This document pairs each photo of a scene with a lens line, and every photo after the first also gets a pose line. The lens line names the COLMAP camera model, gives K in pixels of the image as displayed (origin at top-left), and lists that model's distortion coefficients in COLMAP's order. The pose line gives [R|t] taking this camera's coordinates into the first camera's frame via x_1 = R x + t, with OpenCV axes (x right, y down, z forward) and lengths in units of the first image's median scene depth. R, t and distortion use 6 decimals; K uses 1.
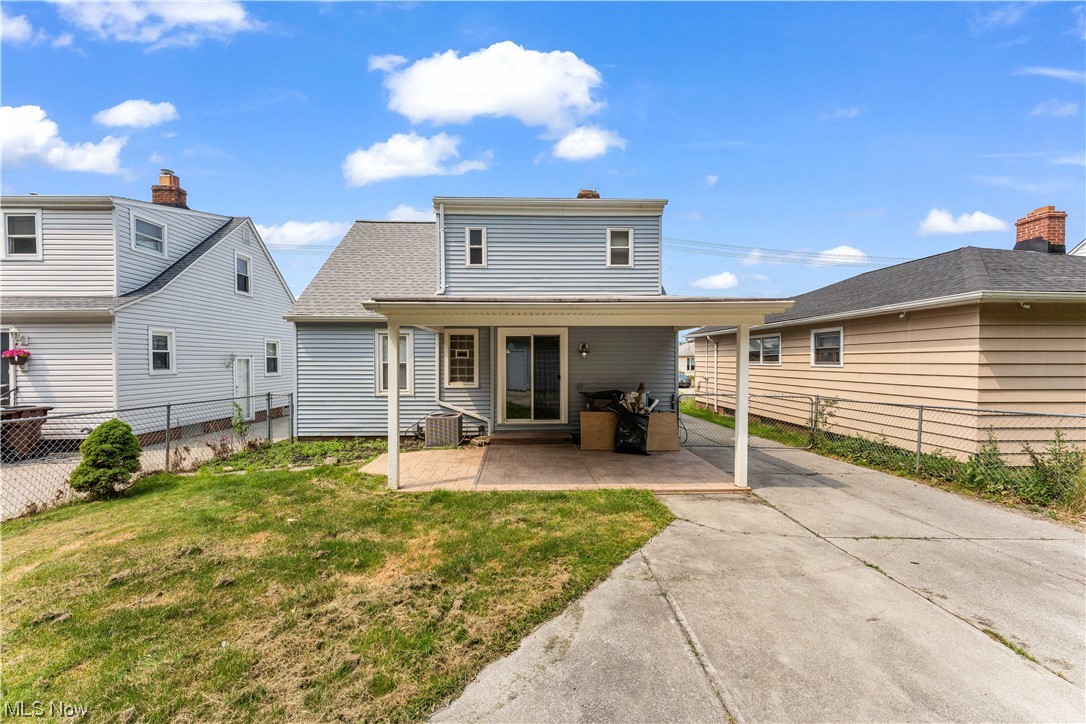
lens RADIAL K [[439.6, 0, 538.4], [0, 439.6, 362.4], [0, 0, 1]] dist [0.003343, -0.000152]
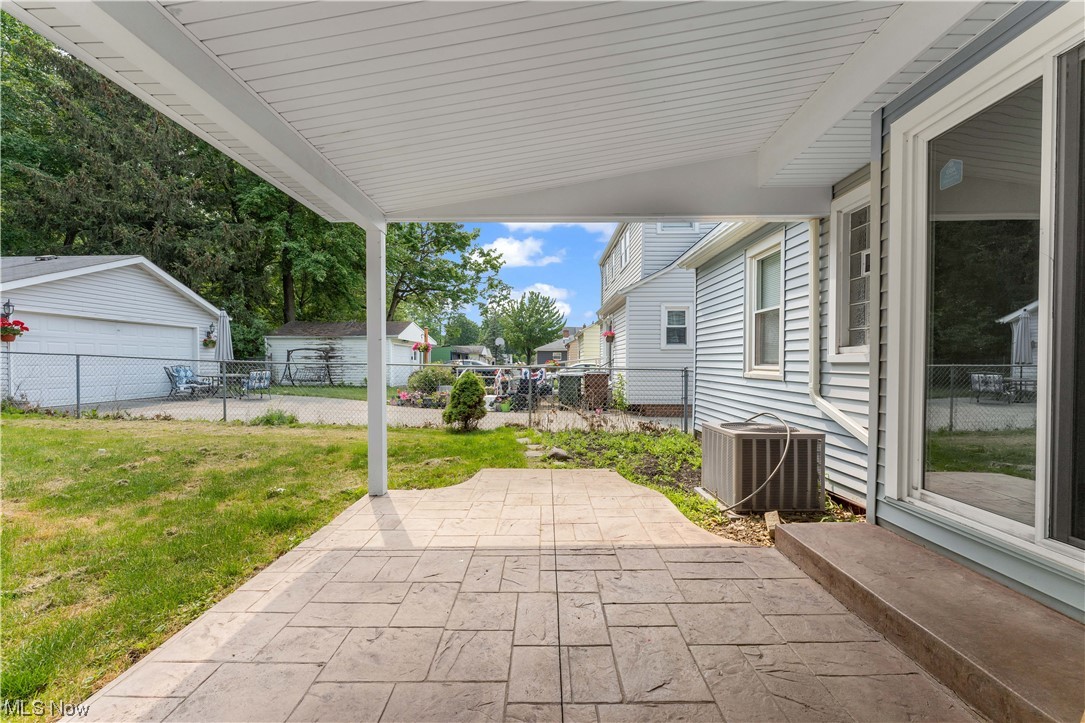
lens RADIAL K [[439.2, 0, 537.2], [0, 439.2, 367.2], [0, 0, 1]] dist [0.003343, -0.000152]
pose [[-0.058560, 0.014818, -0.998174, 0.175900], [-0.006023, 0.999866, 0.015196, 0.058024], [0.998266, 0.006902, -0.058463, 0.779958]]
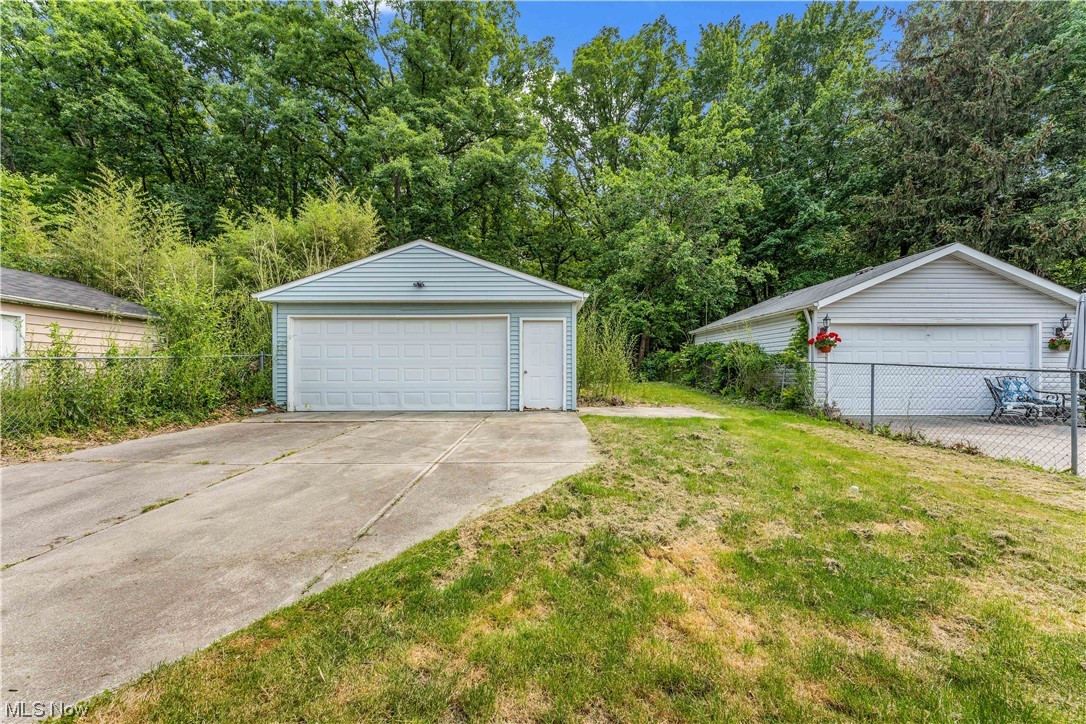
lens RADIAL K [[439.6, 0, 536.5], [0, 439.6, 370.3], [0, 0, 1]] dist [0.003343, -0.000152]
pose [[-0.999916, 0.000890, 0.012929, -0.031071], [0.000985, 0.999973, 0.007349, 0.057690], [-0.012922, 0.007361, -0.999889, 0.636265]]
